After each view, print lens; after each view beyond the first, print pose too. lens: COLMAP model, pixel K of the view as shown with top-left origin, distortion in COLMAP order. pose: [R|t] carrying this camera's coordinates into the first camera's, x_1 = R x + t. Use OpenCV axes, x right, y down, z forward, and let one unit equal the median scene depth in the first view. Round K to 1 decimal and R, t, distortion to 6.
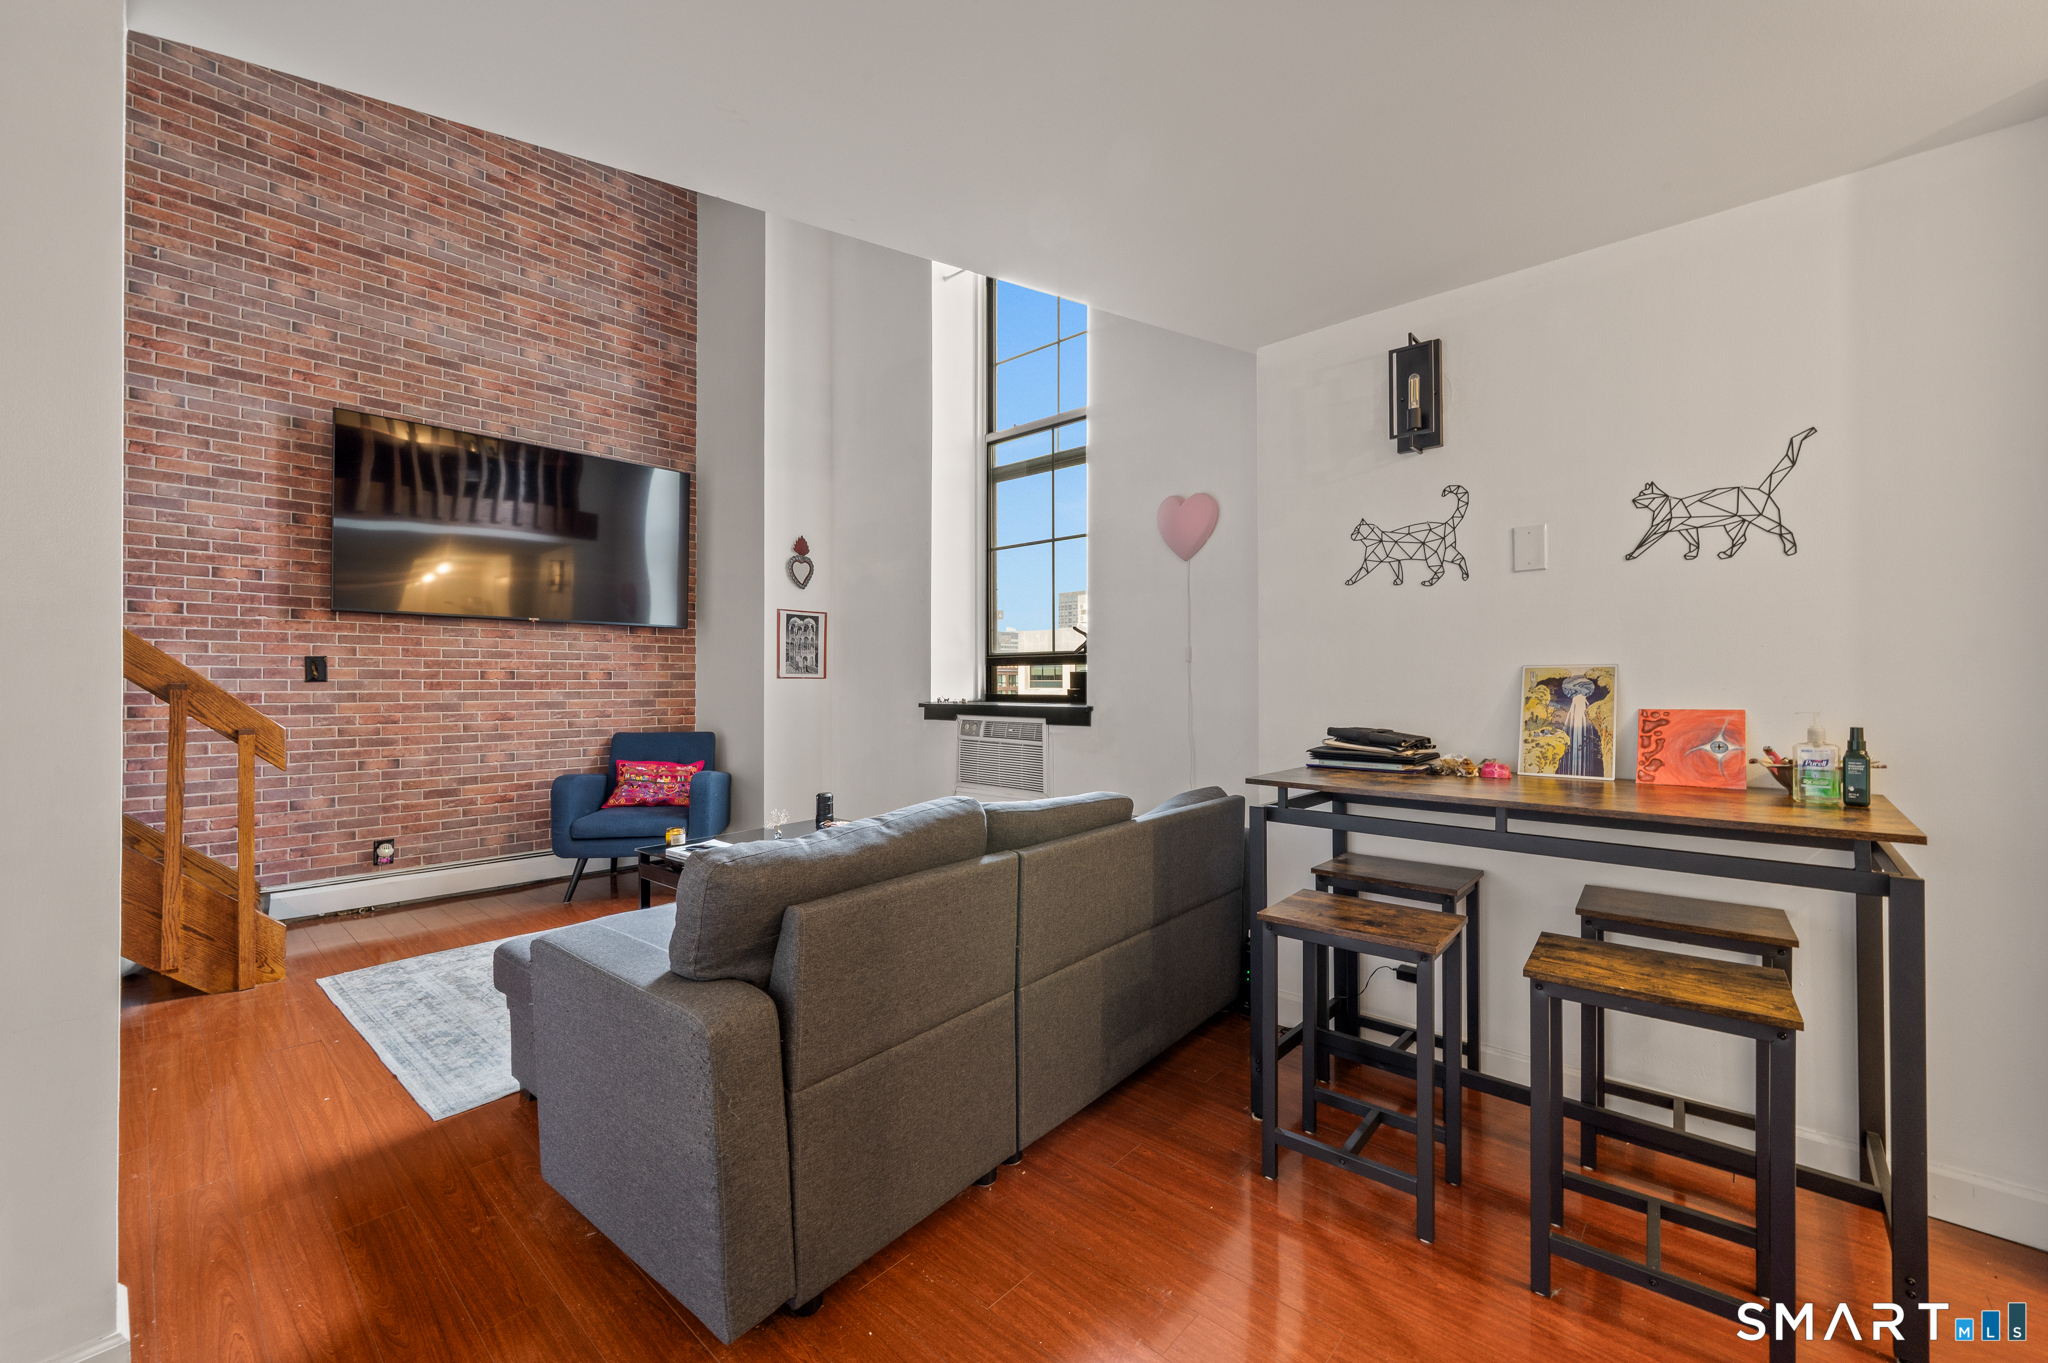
lens RADIAL K [[839.9, 0, 1038.9], [0, 839.9, 669.4], [0, 0, 1]] dist [-0.003445, 0.000459]
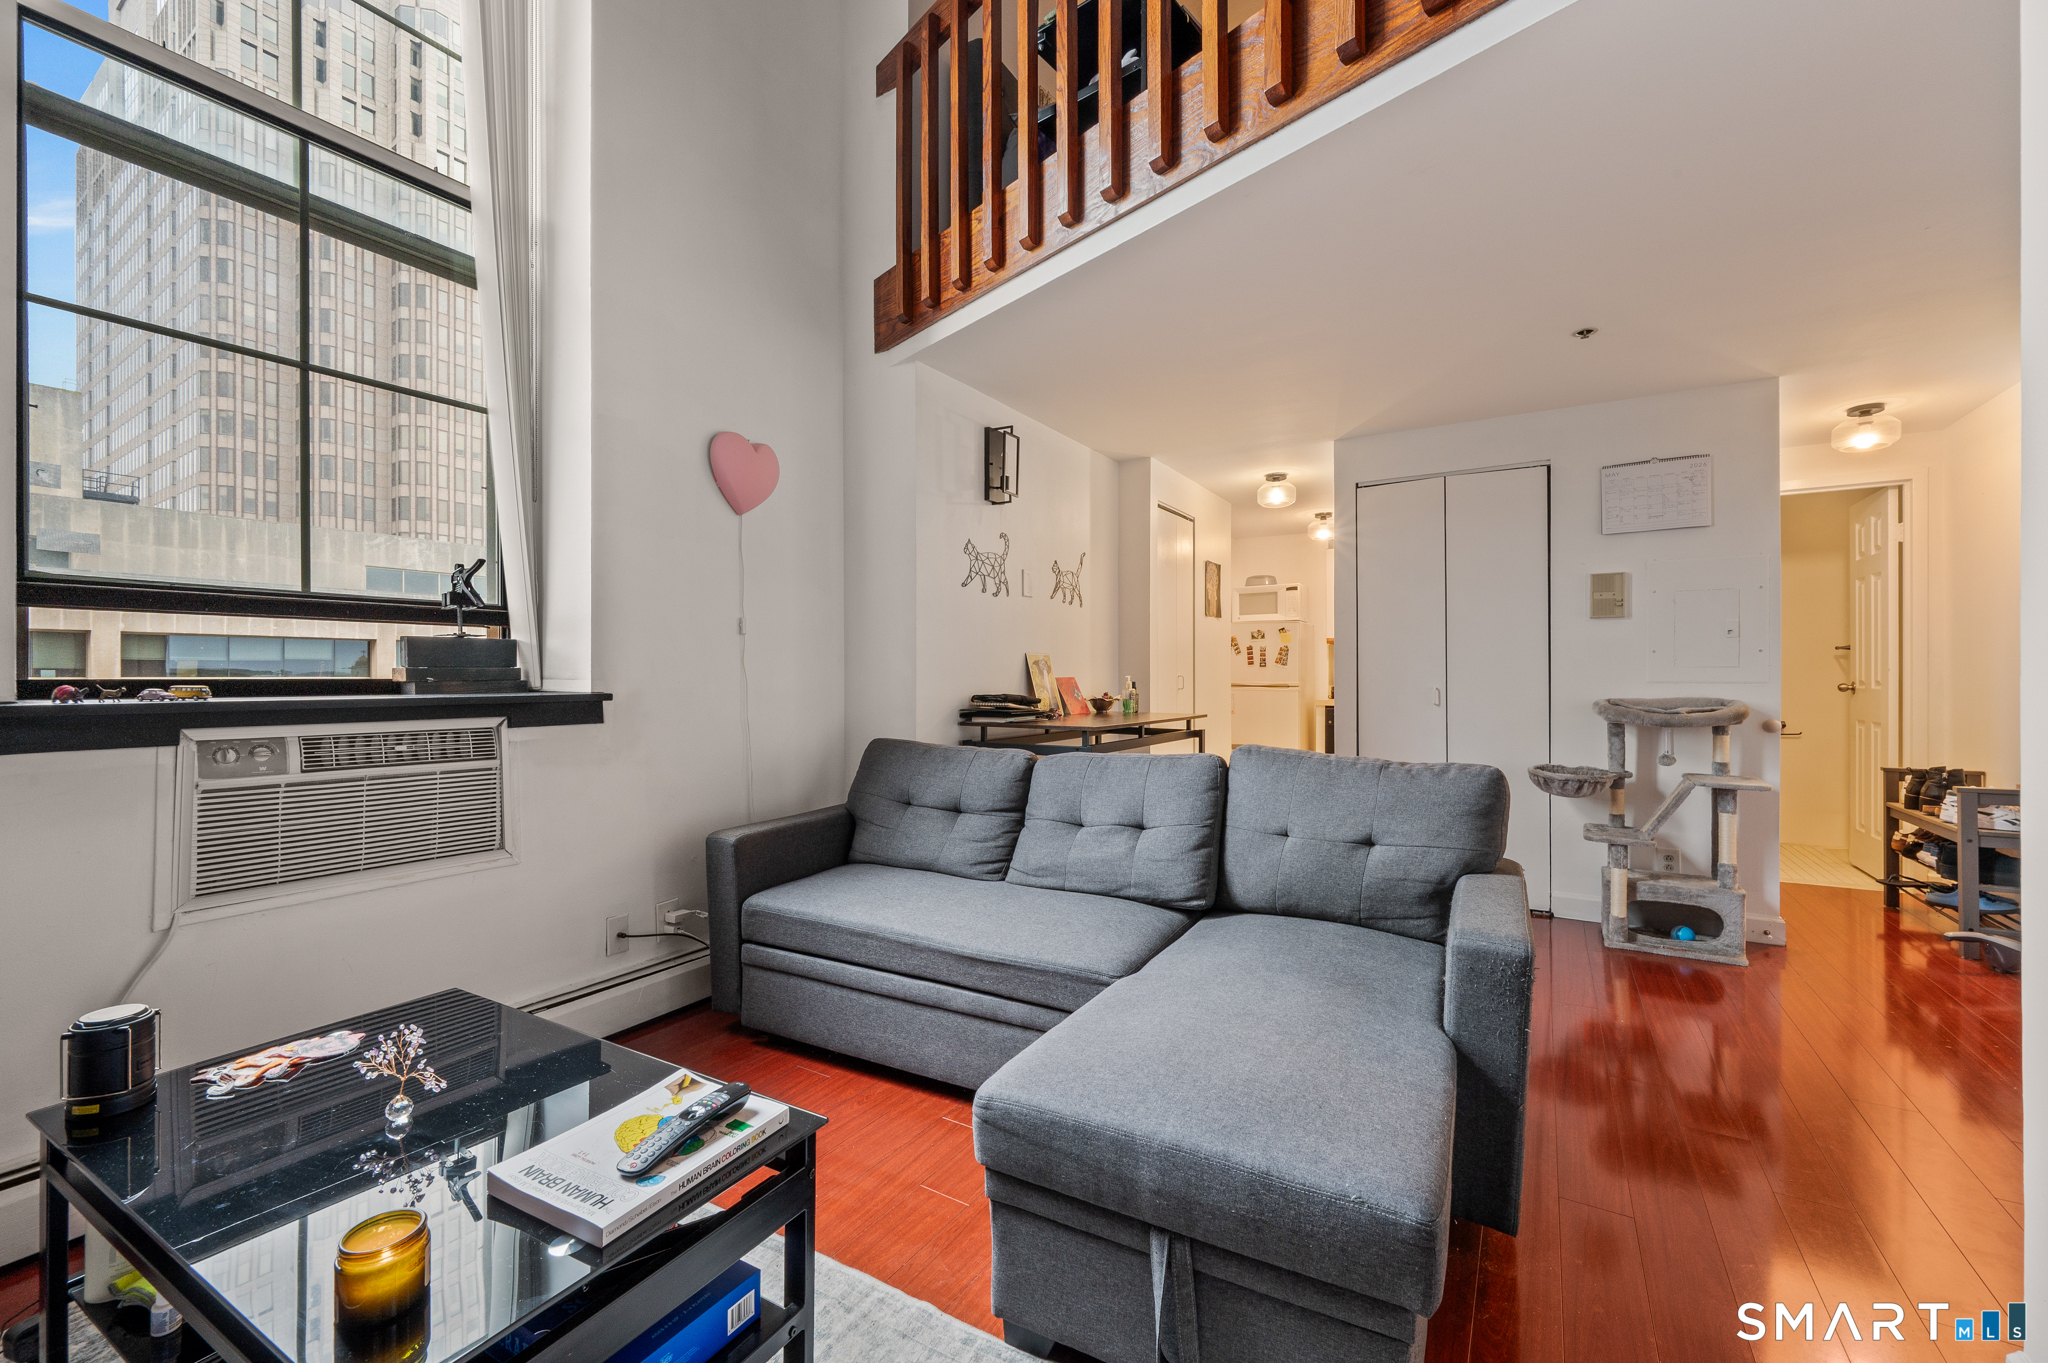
lens RADIAL K [[839.9, 0, 1028.4], [0, 839.9, 681.1], [0, 0, 1]] dist [-0.003445, 0.000459]
pose [[-0.187940, 0.003063, 0.982176, -0.943834], [-0.004810, 0.999980, -0.004039, 0.052006], [-0.982169, -0.005484, -0.187922, 1.152771]]
